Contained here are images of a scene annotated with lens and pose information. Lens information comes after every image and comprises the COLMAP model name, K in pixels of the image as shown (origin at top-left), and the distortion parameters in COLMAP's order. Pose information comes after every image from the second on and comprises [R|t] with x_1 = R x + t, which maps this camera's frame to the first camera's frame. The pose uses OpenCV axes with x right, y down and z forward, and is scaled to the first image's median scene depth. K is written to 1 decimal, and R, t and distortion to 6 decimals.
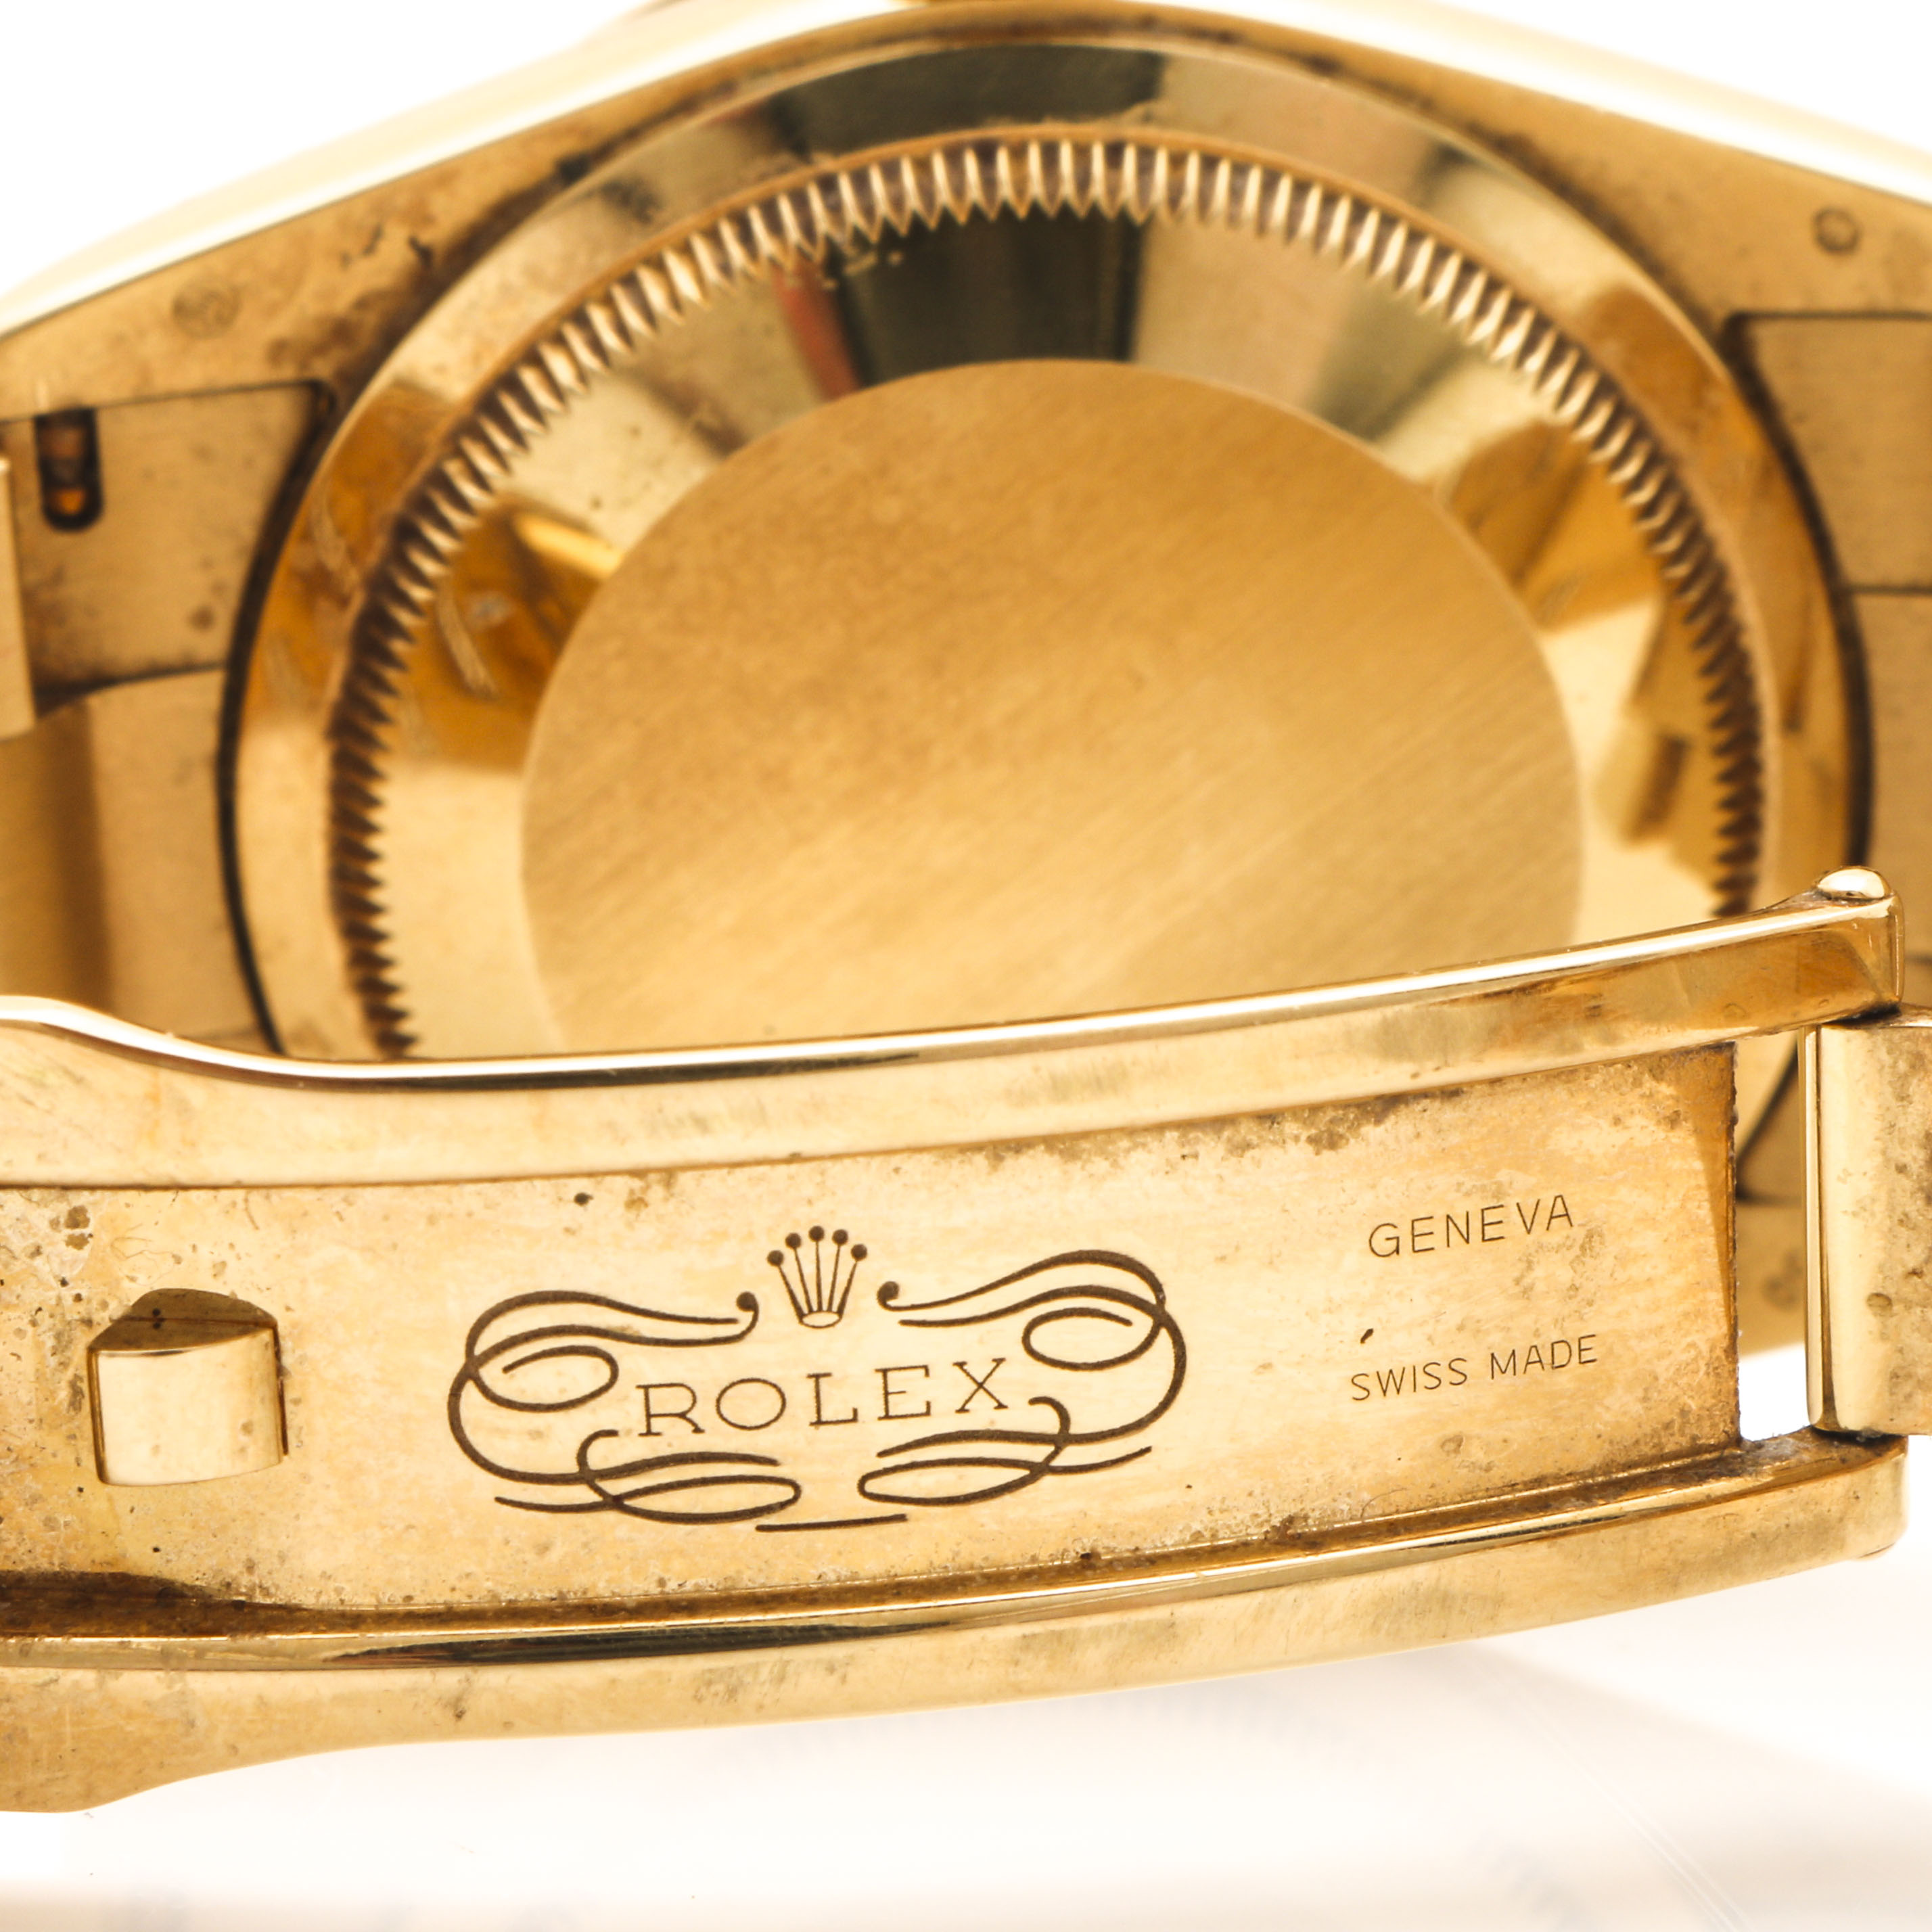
lens RADIAL K [[8948.0, 0, 965.7], [0, 8948.0, 962.2], [0, 0, 1]] dist [0.047331, 0.000000]
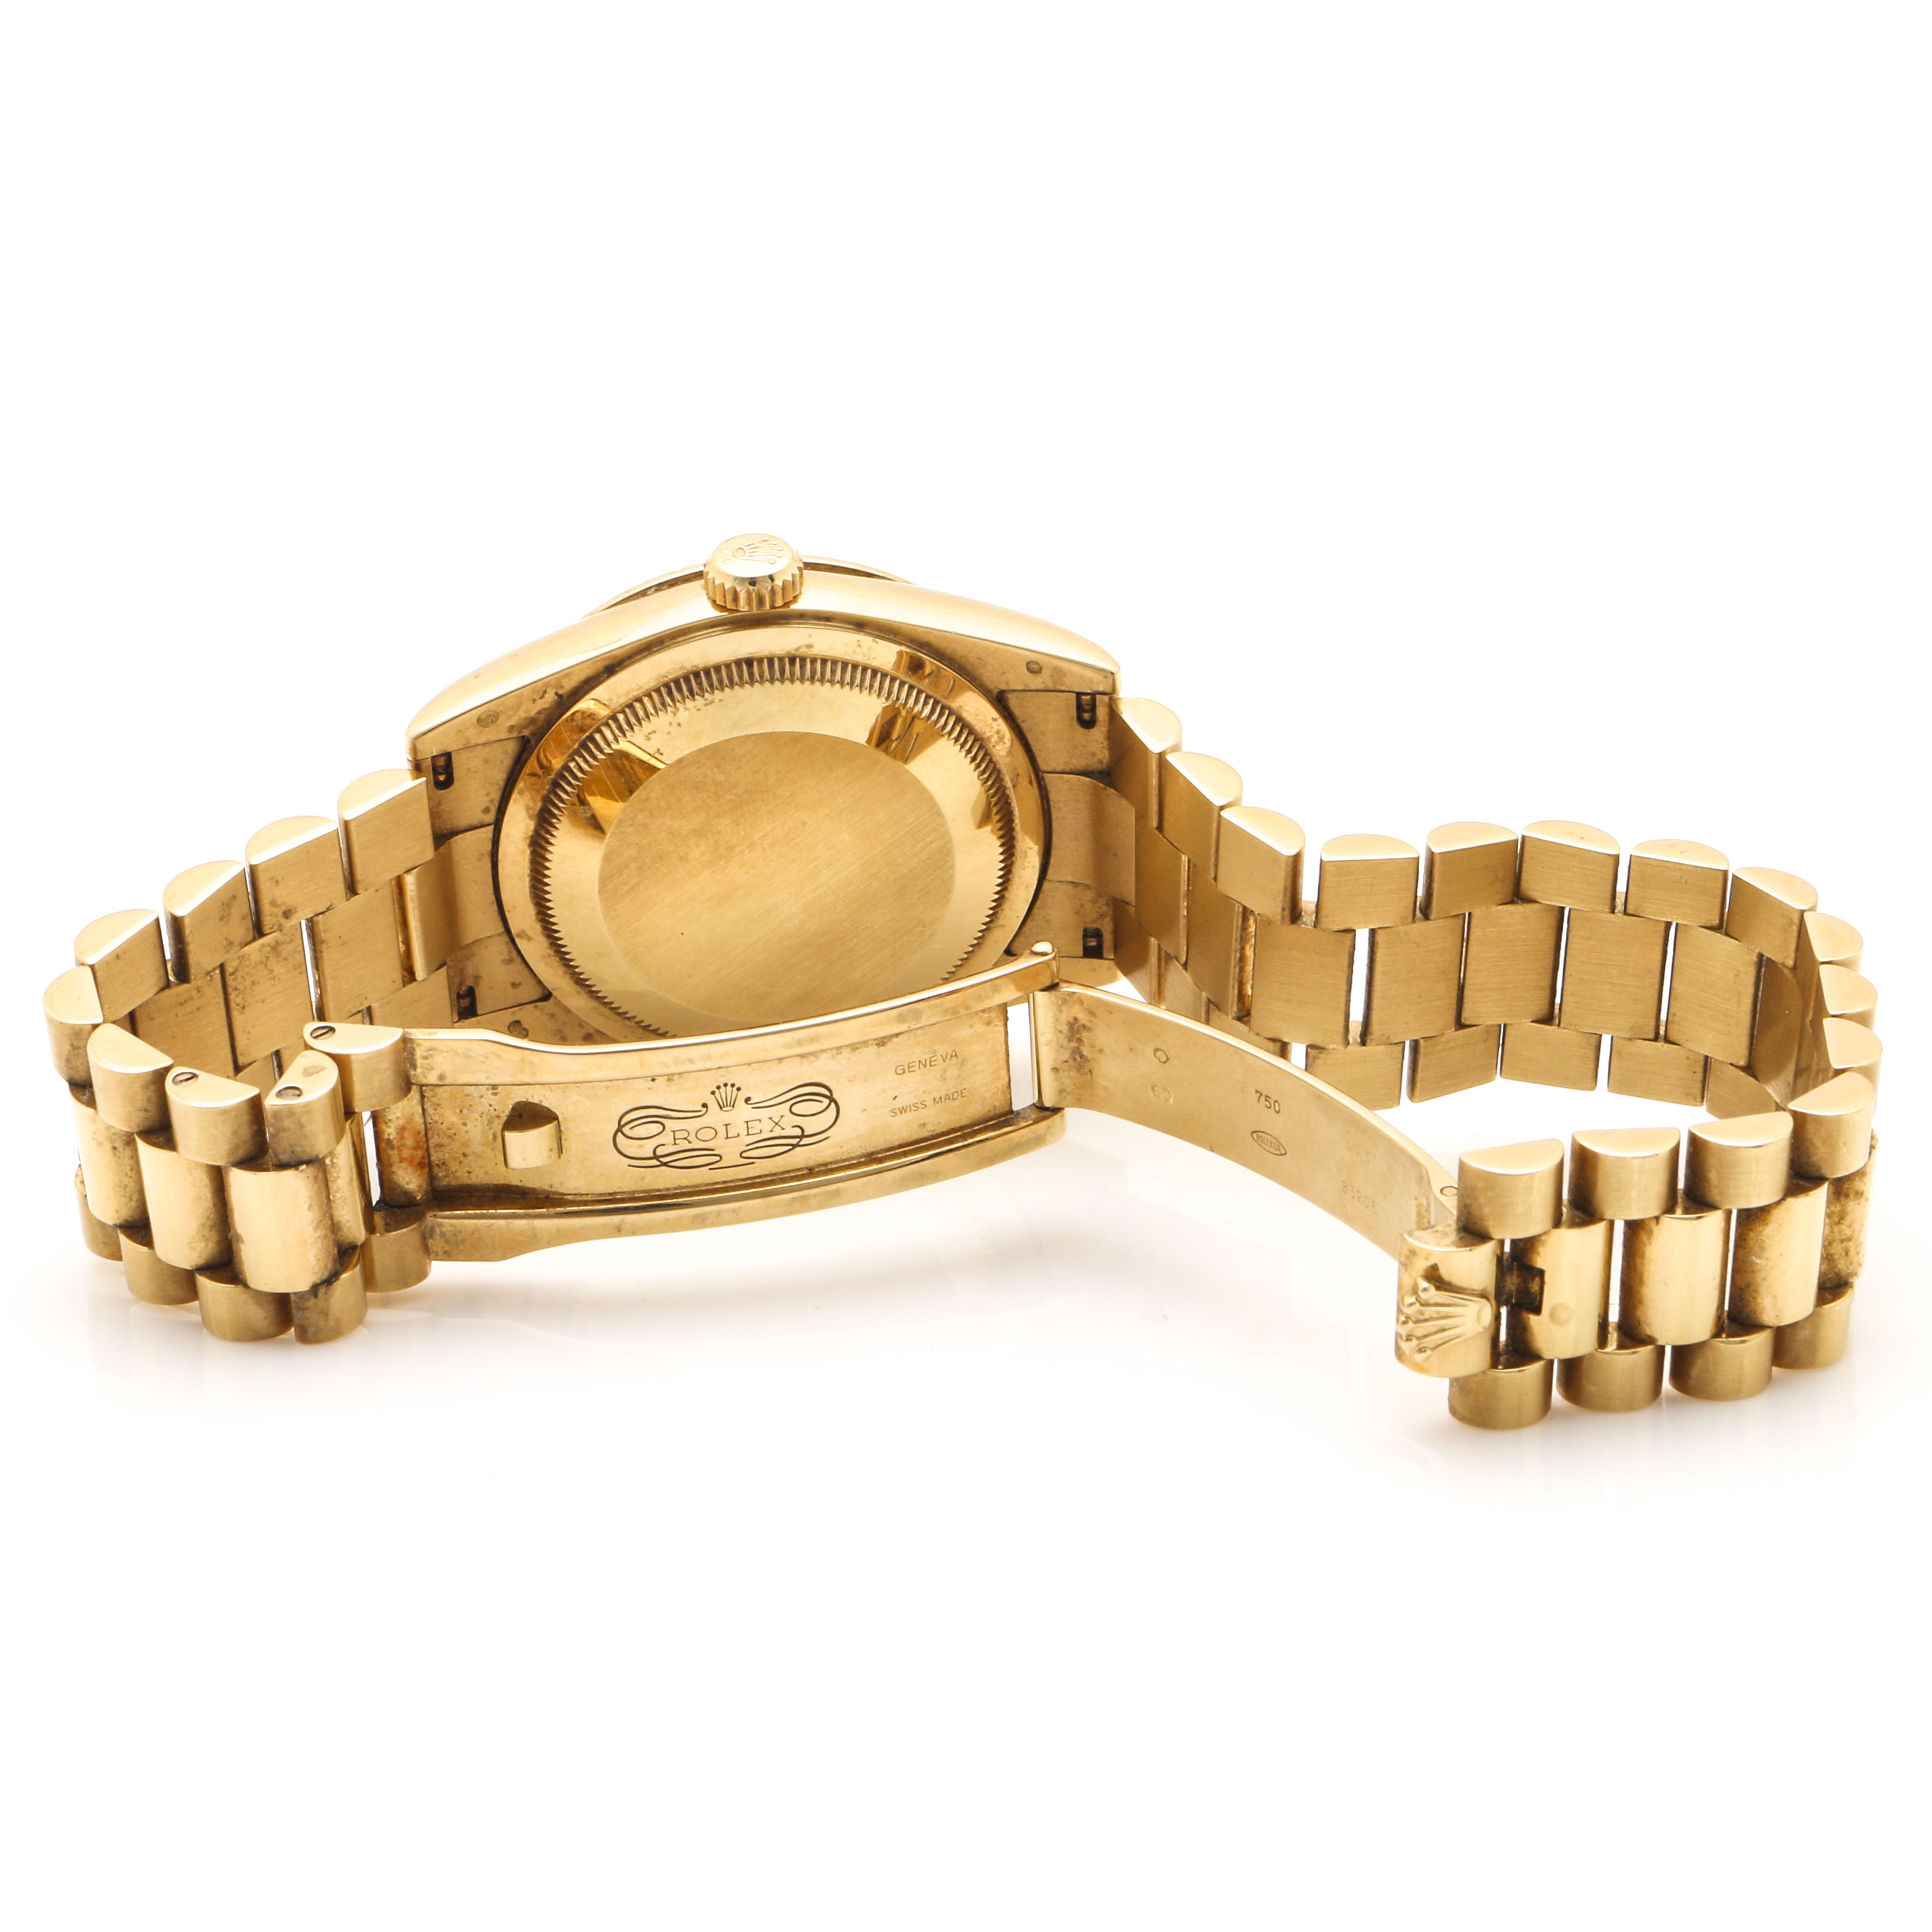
lens RADIAL K [[6373.4, 0, 966.2], [0, 6373.4, 971.2], [0, 0, 1]] dist [-0.199838, 0.000000]
pose [[0.996425, -0.044615, 0.071745, -0.091037], [0.028409, 0.976682, 0.212804, -0.484665], [-0.079566, -0.210005, 0.974457, -1.208886]]
